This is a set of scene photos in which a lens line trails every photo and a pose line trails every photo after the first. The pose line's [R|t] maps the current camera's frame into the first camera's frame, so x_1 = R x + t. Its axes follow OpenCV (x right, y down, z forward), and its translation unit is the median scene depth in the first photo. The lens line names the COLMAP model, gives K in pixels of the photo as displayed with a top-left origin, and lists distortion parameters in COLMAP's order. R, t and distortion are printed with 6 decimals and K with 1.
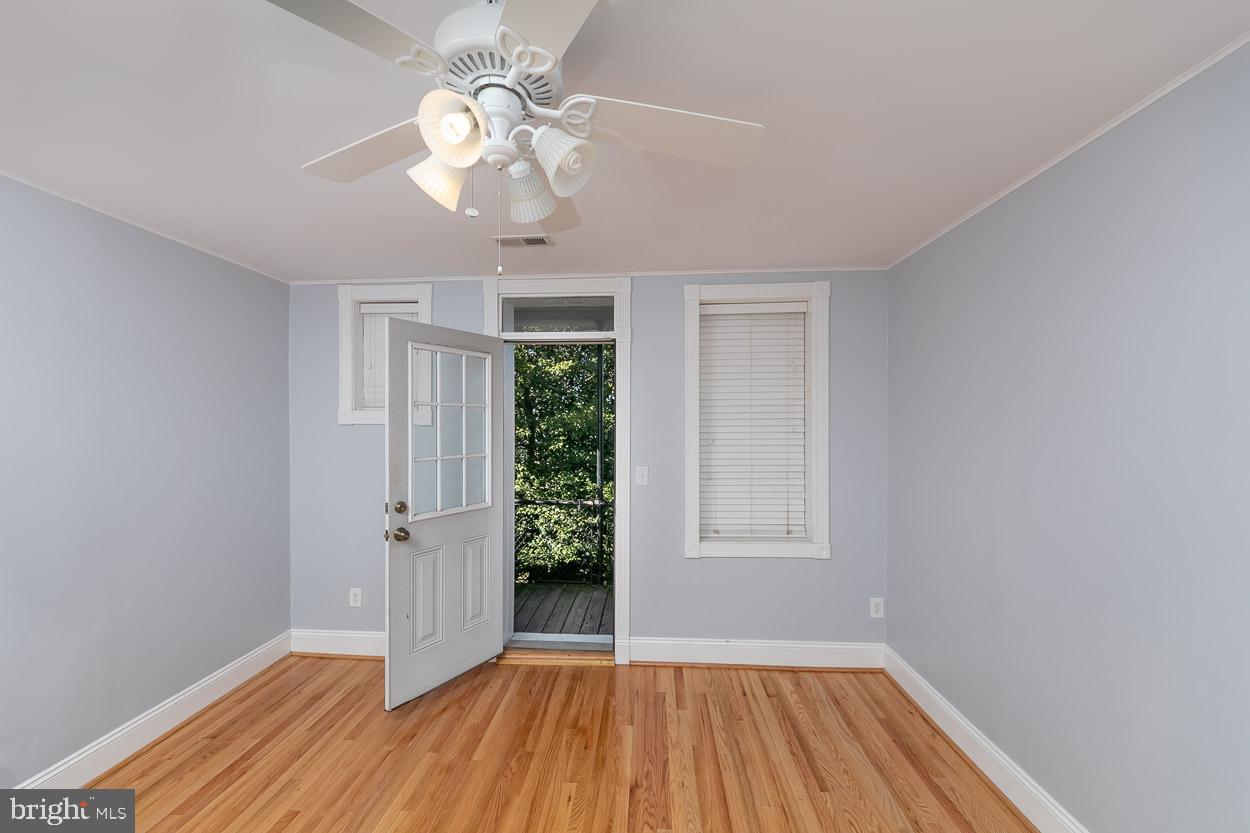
lens RADIAL K [[482.5, 0, 664.3], [0, 482.5, 419.3], [0, 0, 1]] dist [-0.000605, -0.000064]
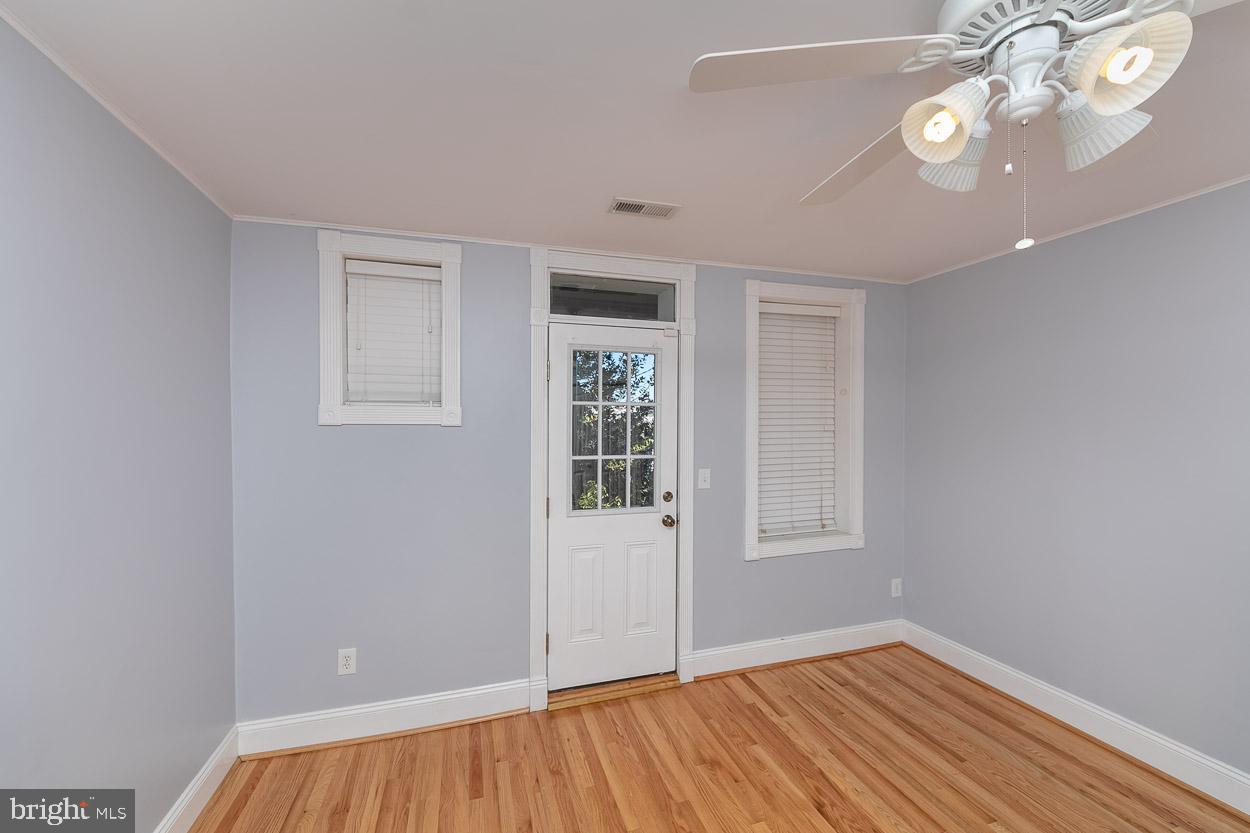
lens RADIAL K [[482.5, 0, 664.3], [0, 482.5, 419.3], [0, 0, 1]] dist [-0.000605, -0.000064]
pose [[0.934907, 0.001033, 0.354891, -0.458774], [-0.005251, 0.999927, 0.010924, -0.008554], [-0.354854, -0.012076, 0.934844, 0.151690]]
